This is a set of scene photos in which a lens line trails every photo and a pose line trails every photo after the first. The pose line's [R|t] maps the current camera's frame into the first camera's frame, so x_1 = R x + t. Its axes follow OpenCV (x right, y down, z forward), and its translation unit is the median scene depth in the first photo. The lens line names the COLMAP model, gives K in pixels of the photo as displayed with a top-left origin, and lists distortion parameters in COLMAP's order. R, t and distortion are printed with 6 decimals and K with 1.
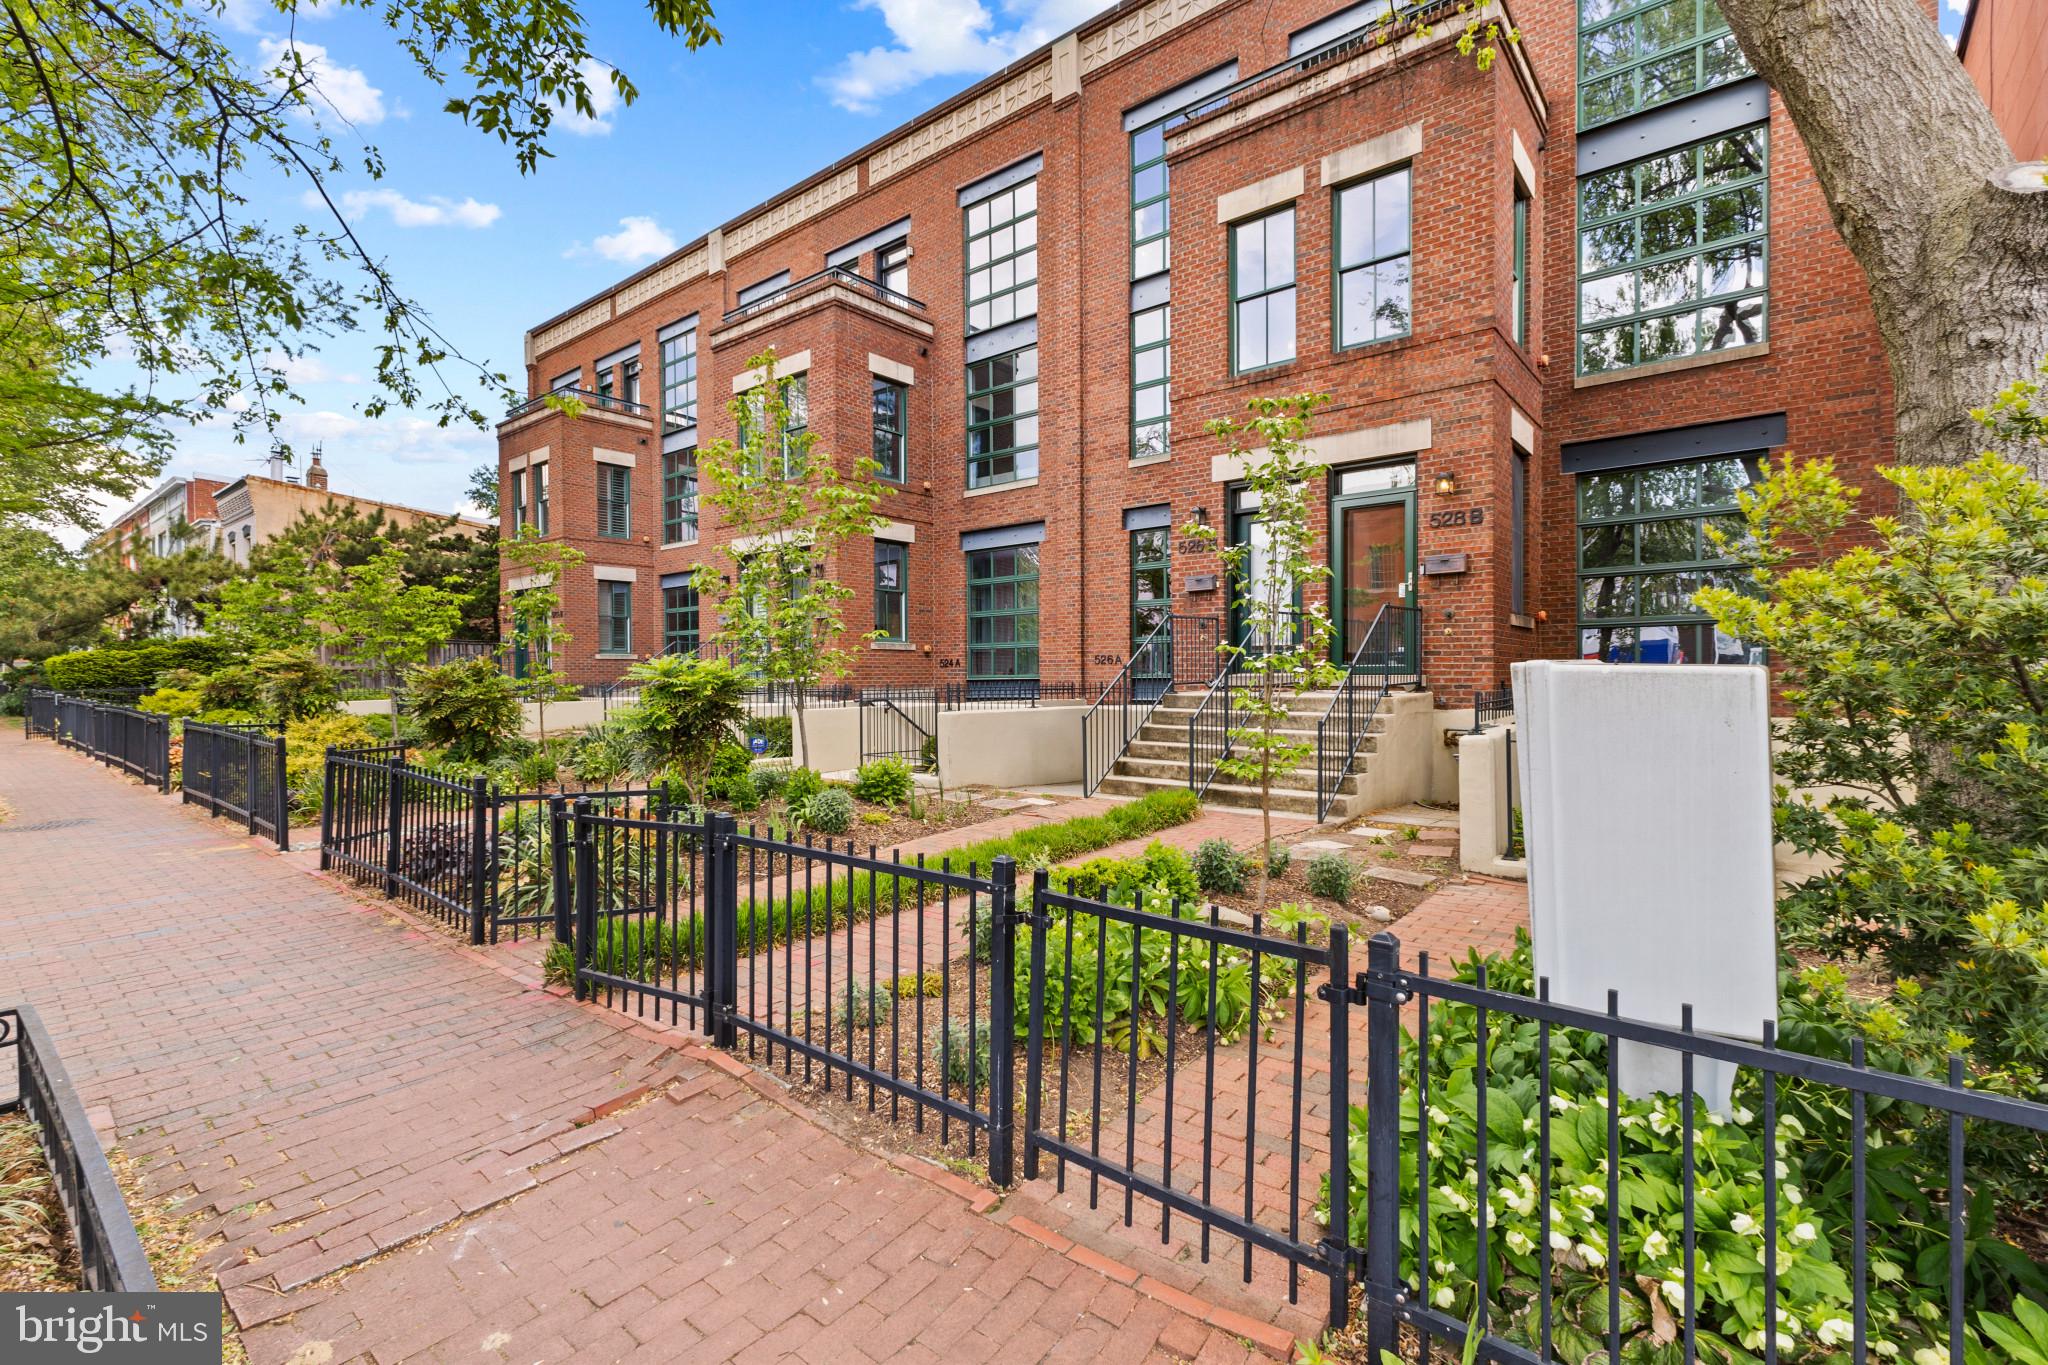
lens RADIAL K [[898.4, 0, 1021.3], [0, 898.4, 667.6], [0, 0, 1]] dist [0.000612, -0.001358]
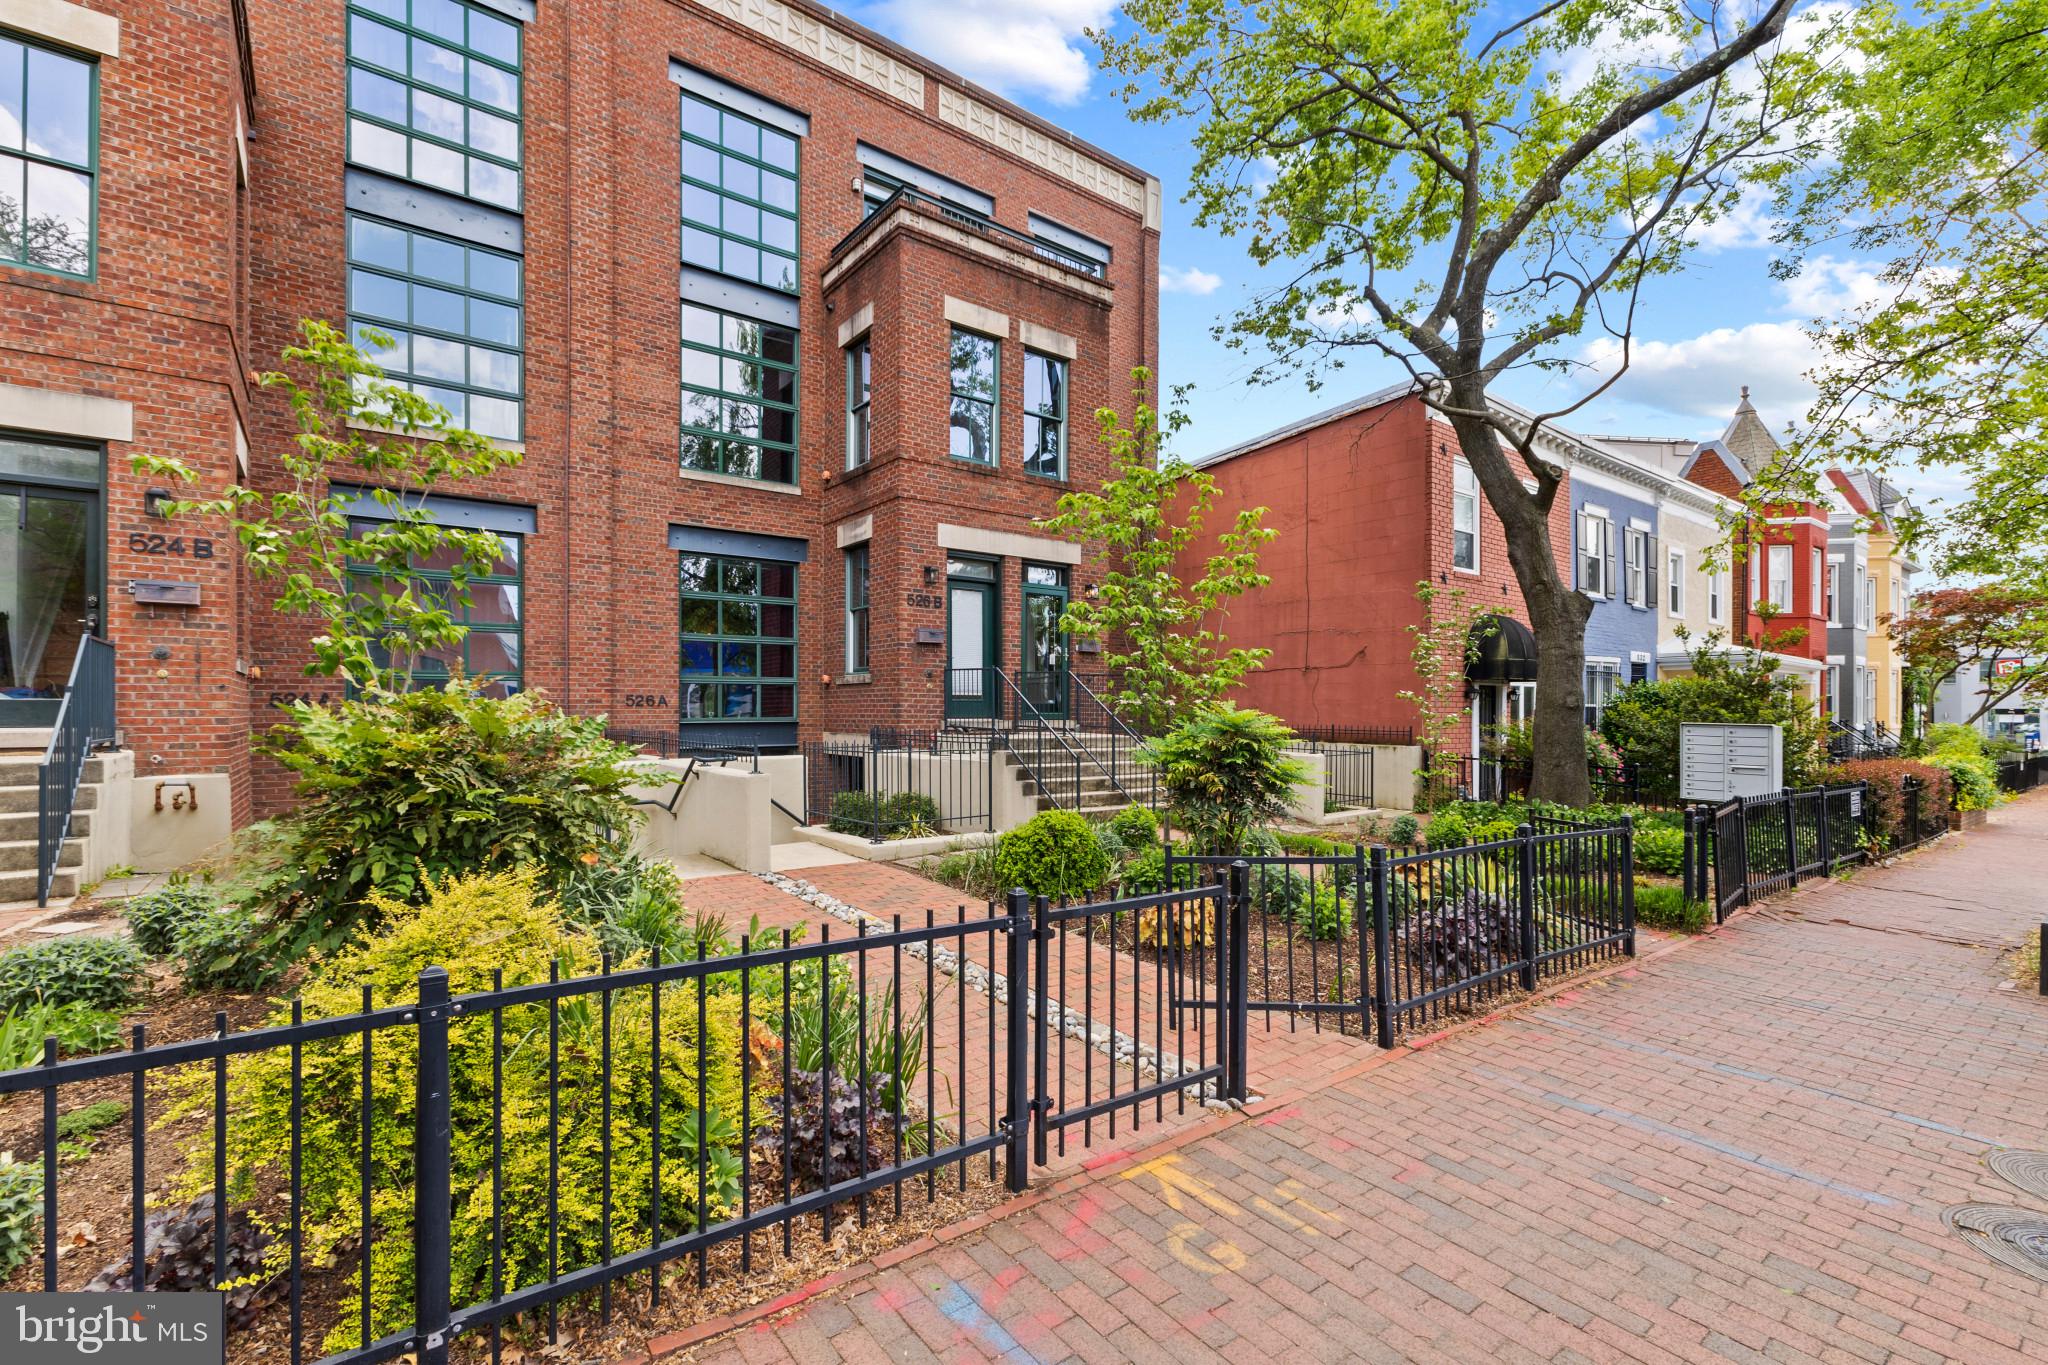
lens RADIAL K [[898.4, 0, 982.6], [0, 898.4, 733.4], [0, 0, 1]] dist [0.000612, -0.001358]
pose [[0.230229, -0.003927, 0.973129, -0.736724], [-0.002476, 0.999986, 0.004621, 0.019709], [-0.973133, -0.003473, 0.230216, 0.586406]]
